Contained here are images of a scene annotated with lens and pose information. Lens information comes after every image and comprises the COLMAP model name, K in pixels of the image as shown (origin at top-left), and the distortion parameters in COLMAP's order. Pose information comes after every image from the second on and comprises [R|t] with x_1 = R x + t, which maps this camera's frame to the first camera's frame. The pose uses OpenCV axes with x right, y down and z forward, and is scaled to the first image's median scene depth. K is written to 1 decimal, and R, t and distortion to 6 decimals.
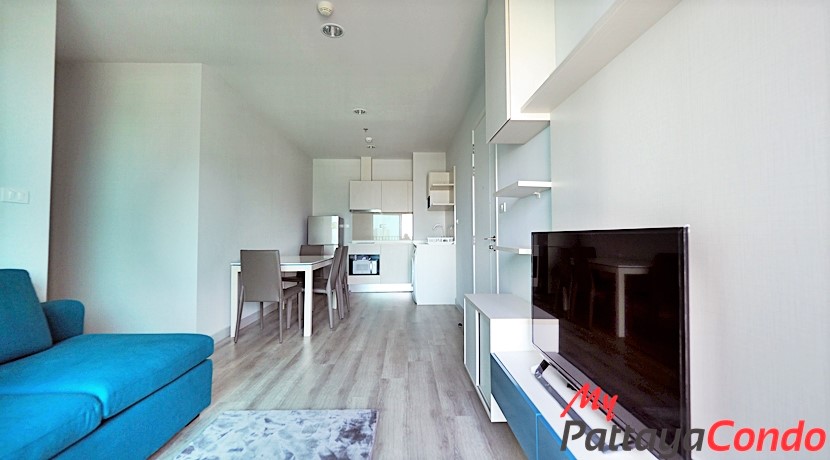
lens RADIAL K [[351.9, 0, 414.5], [0, 351.9, 227.5], [0, 0, 1]] dist [0.016382, -0.002150]
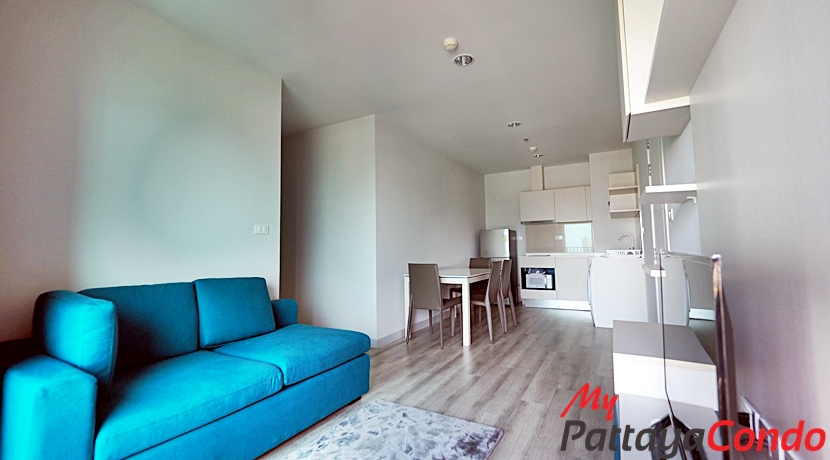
lens RADIAL K [[351.9, 0, 418.9], [0, 351.9, 228.9], [0, 0, 1]] dist [0.016382, -0.002150]
pose [[0.862892, -0.041687, -0.503666, 0.167183], [0.028527, 0.999021, -0.033813, -0.013925], [0.504582, 0.014809, 0.863237, 0.017457]]
